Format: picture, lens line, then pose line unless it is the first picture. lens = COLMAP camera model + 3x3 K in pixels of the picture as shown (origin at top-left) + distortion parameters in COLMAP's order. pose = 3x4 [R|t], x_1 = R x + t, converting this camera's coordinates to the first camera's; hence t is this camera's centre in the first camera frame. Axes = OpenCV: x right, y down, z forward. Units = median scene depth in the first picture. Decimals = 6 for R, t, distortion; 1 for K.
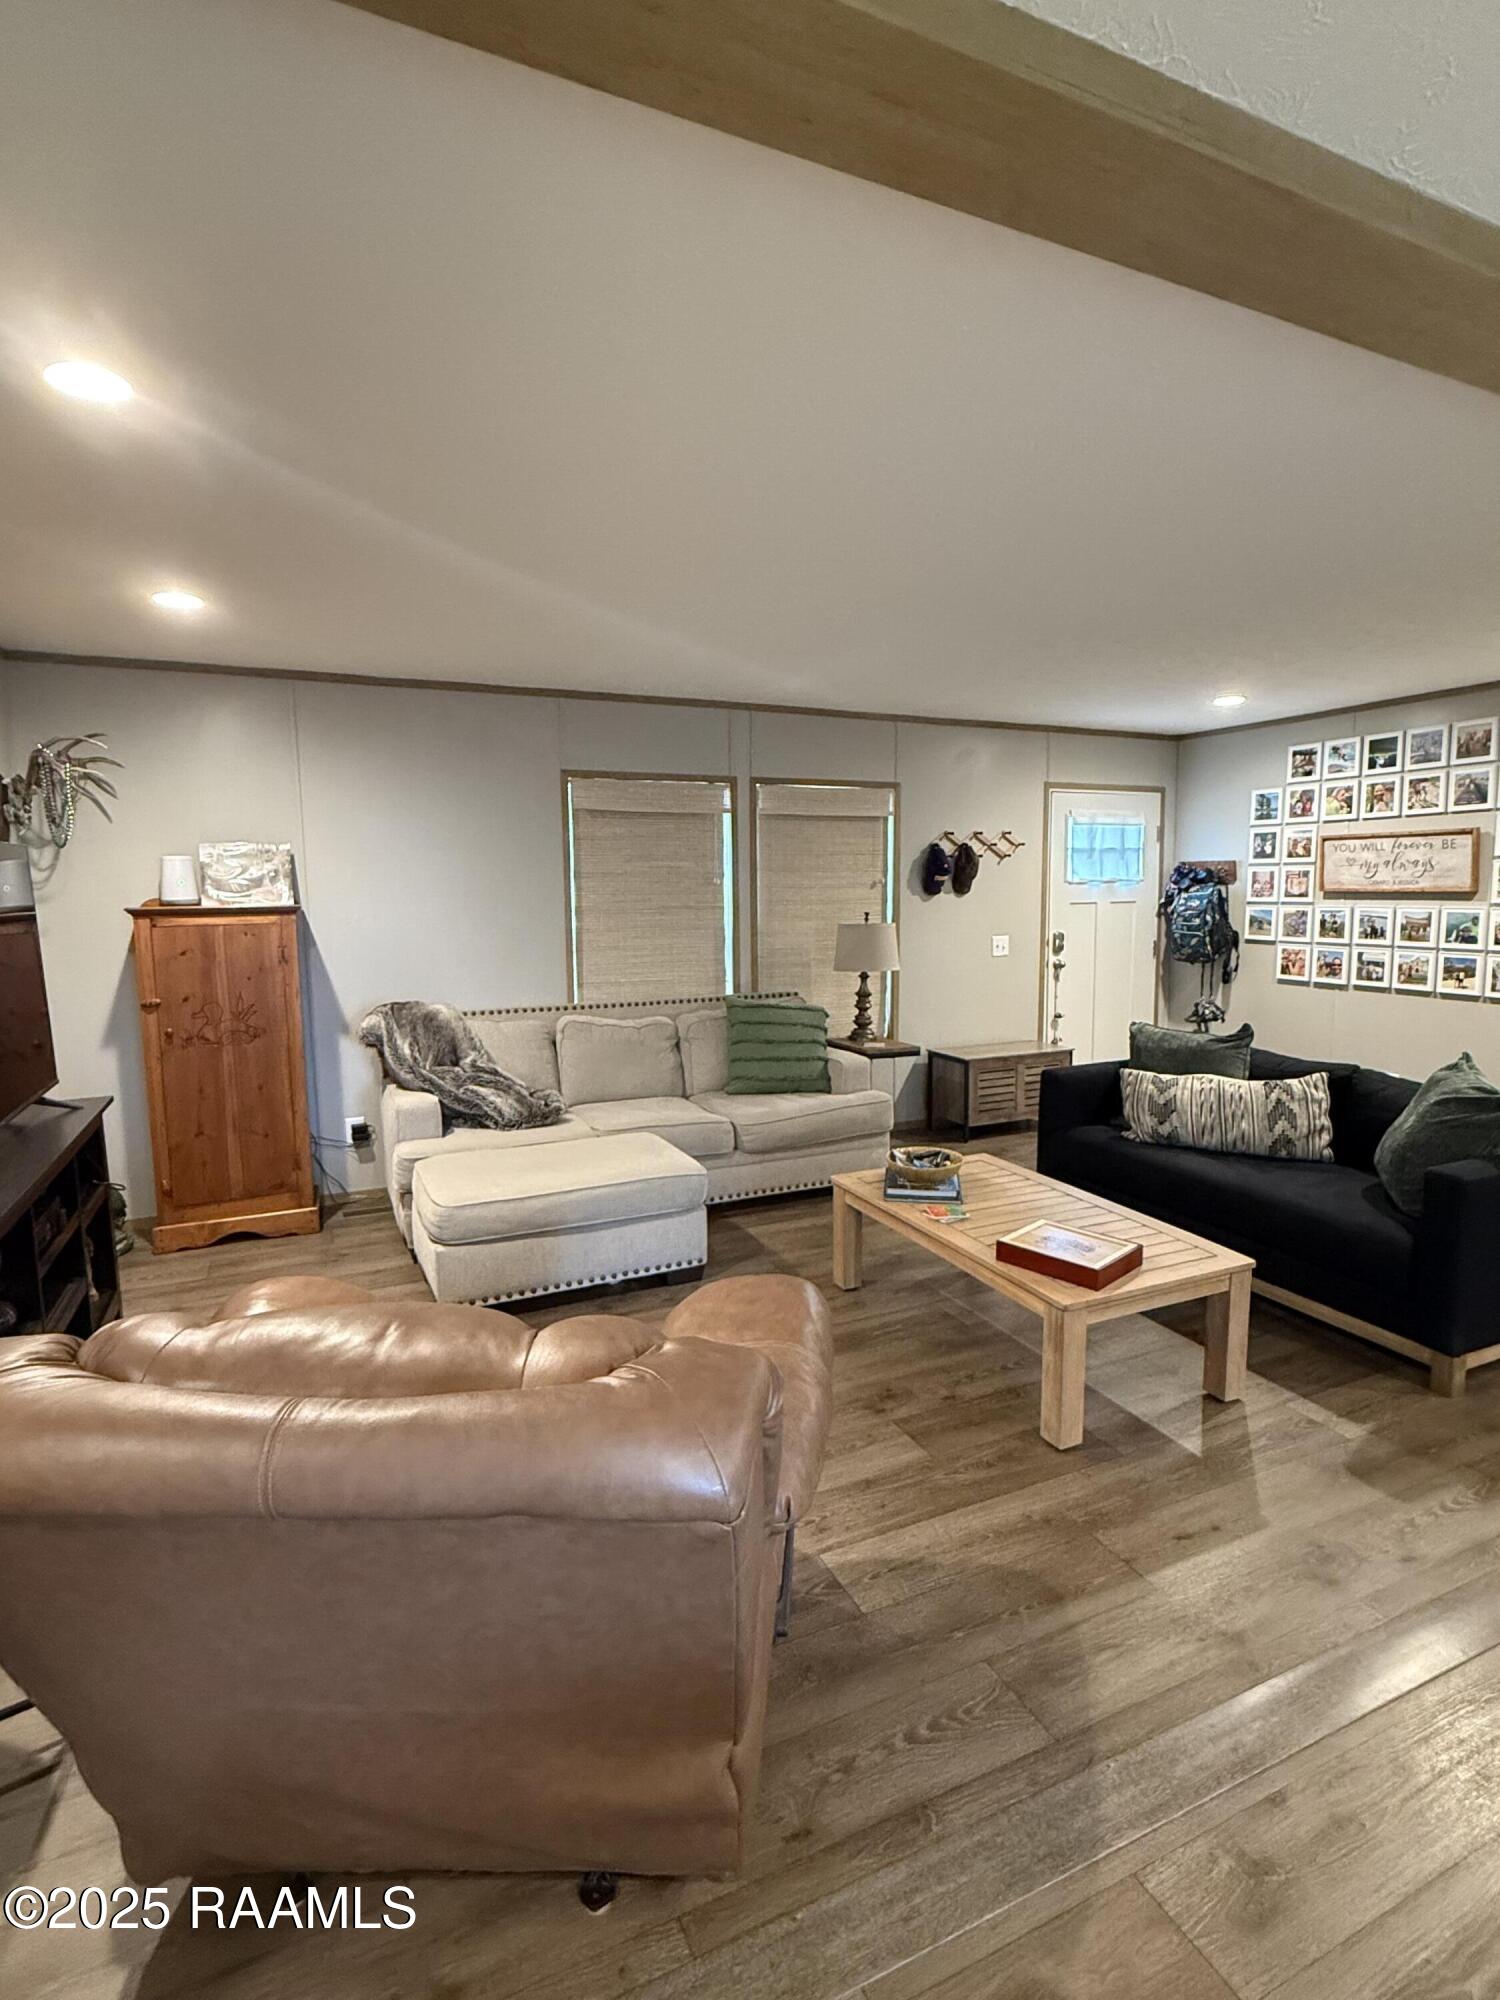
lens RADIAL K [[1000.6, 0, 758.6], [0, 1000.6, 998.6], [0, 0, 1]] dist [0.002651, 0.000562]
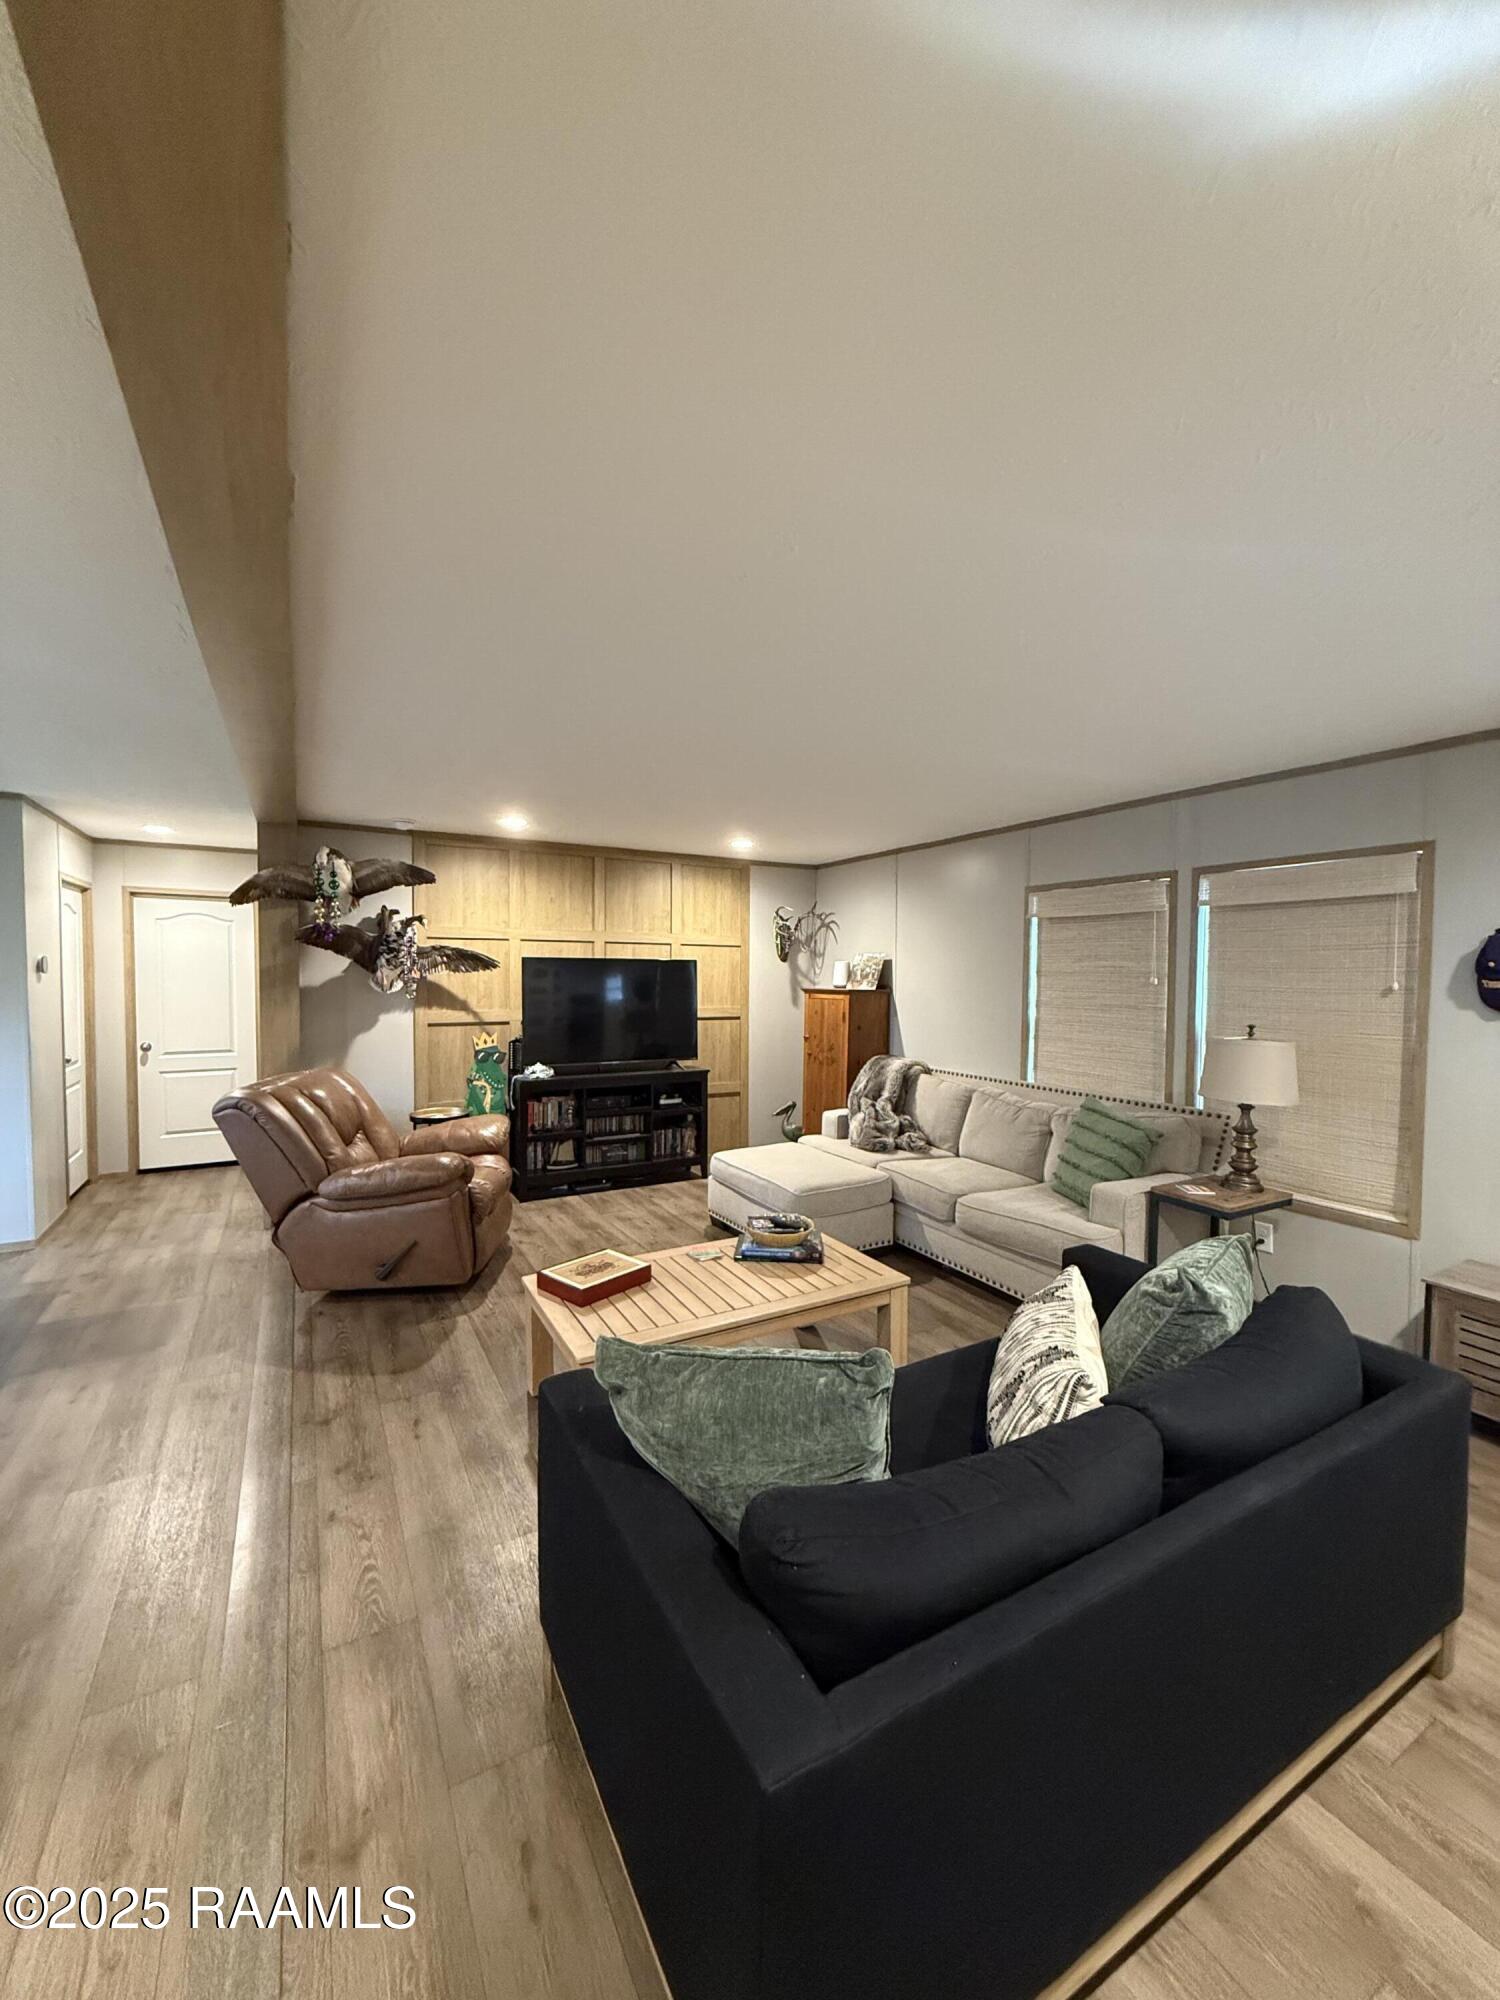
lens RADIAL K [[793.1, 0, 747.5], [0, 793.1, 998.0], [0, 0, 1]] dist [0.003996, 0.000069]
pose [[0.081792, 0.041769, -0.995774, 0.716335], [-0.120892, 0.992160, 0.031688, -0.082541], [0.989290, 0.117789, 0.086200, 0.581114]]
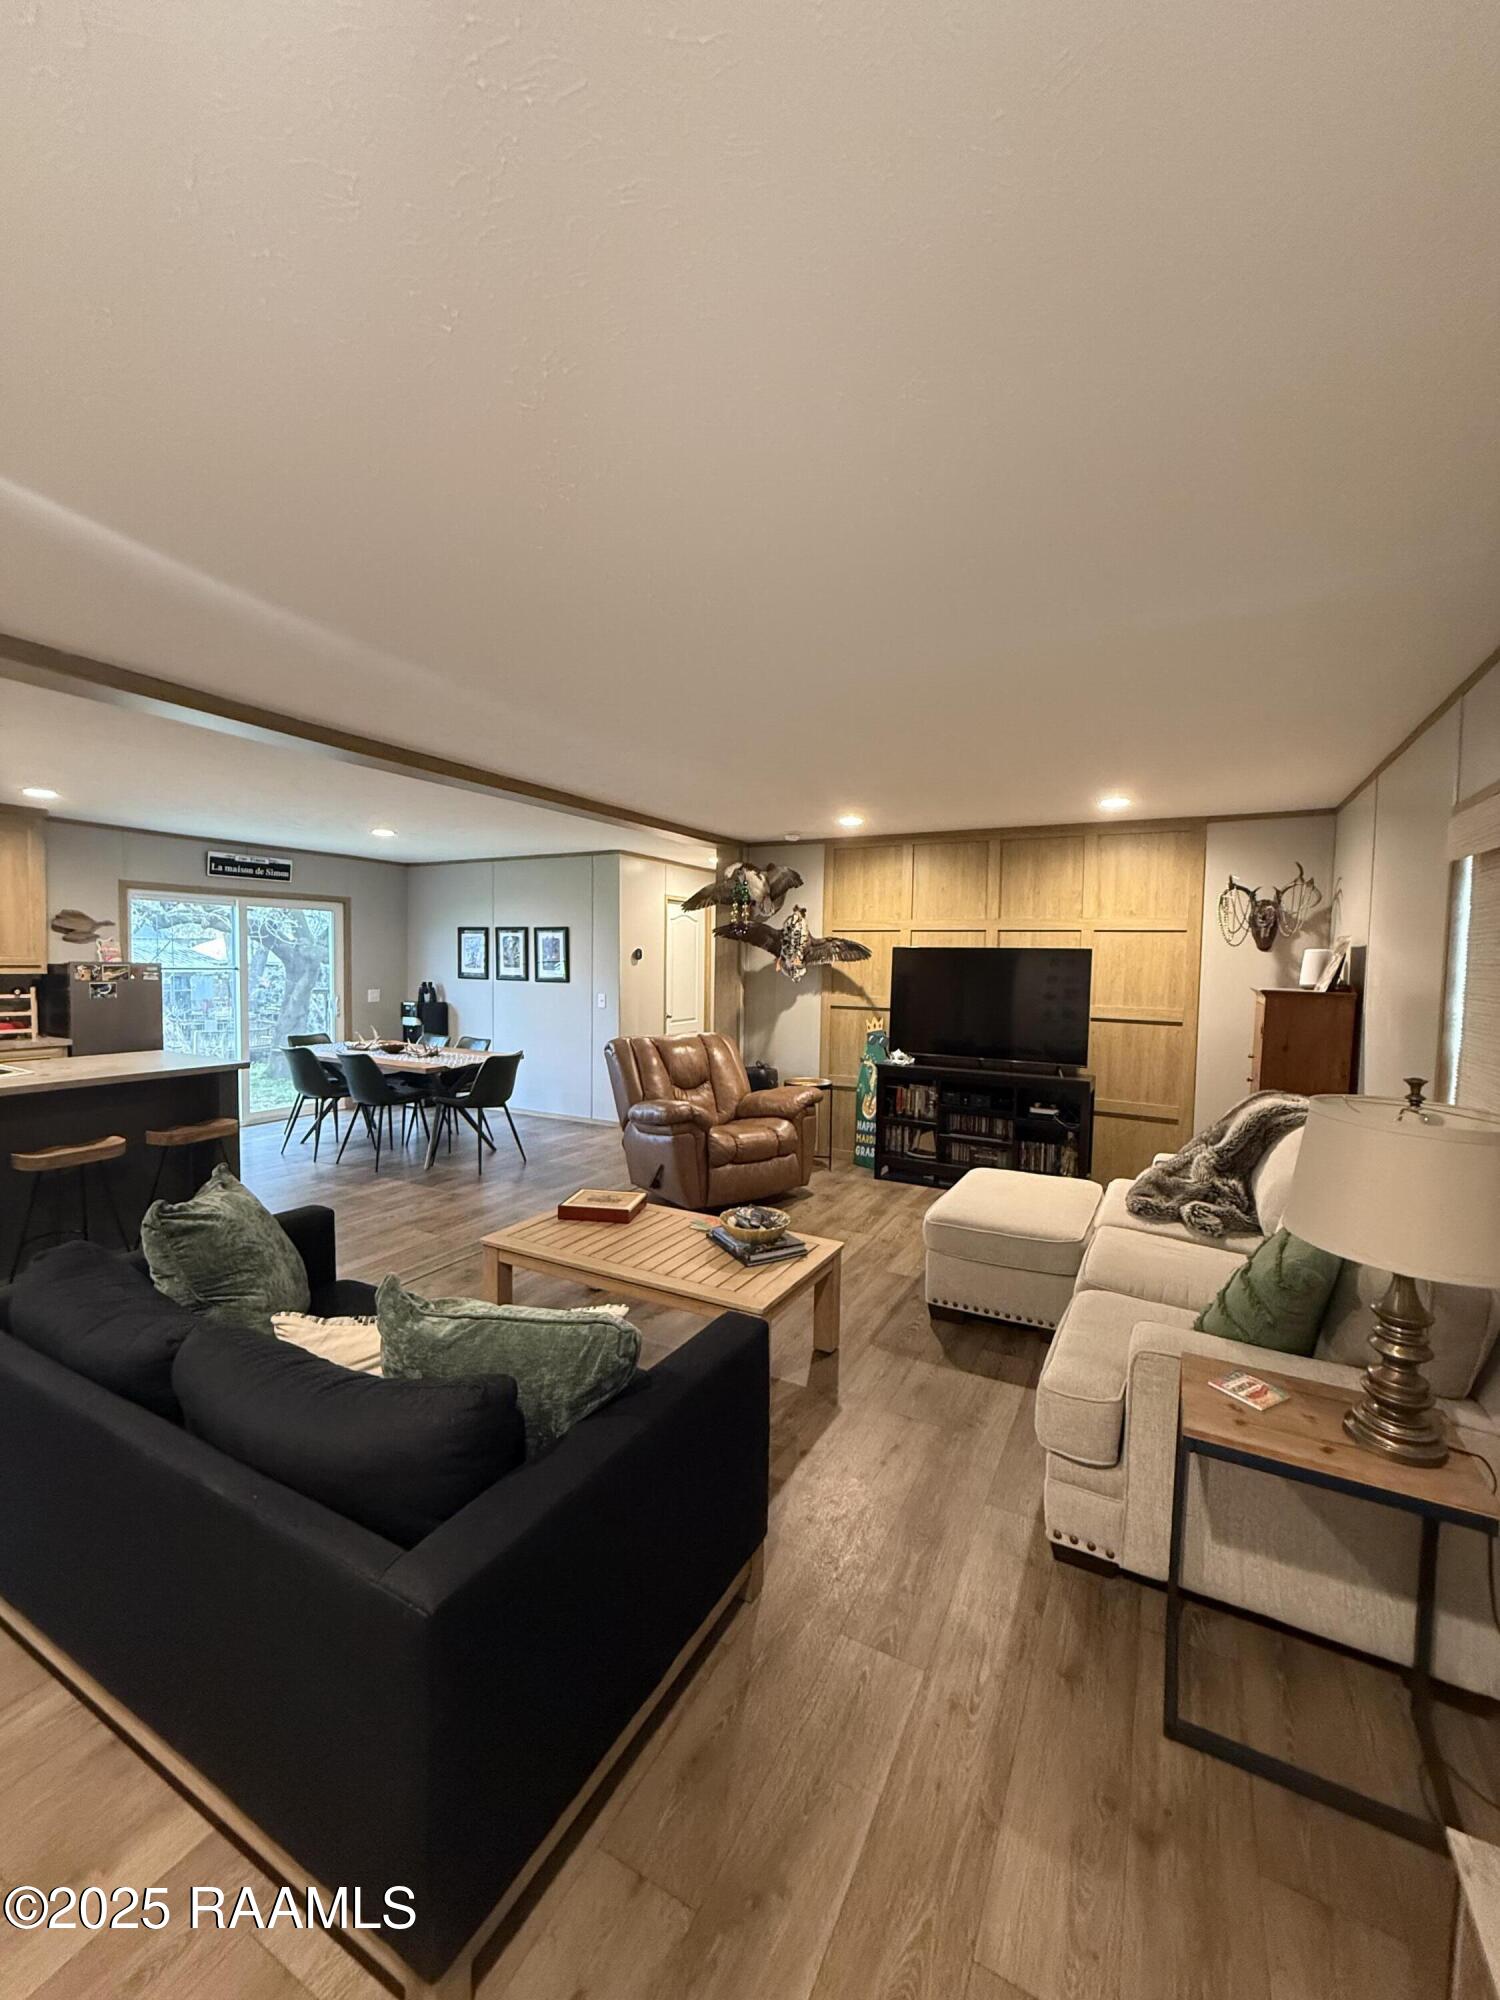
lens RADIAL K [[793.1, 0, 756.7], [0, 793.1, 995.1], [0, 0, 1]] dist [0.003996, 0.000069]
pose [[-0.798801, 0.022293, -0.601182, 0.462863], [-0.078632, 0.986871, 0.141076, -0.140187], [0.596434, 0.159964, -0.786561, 1.120402]]
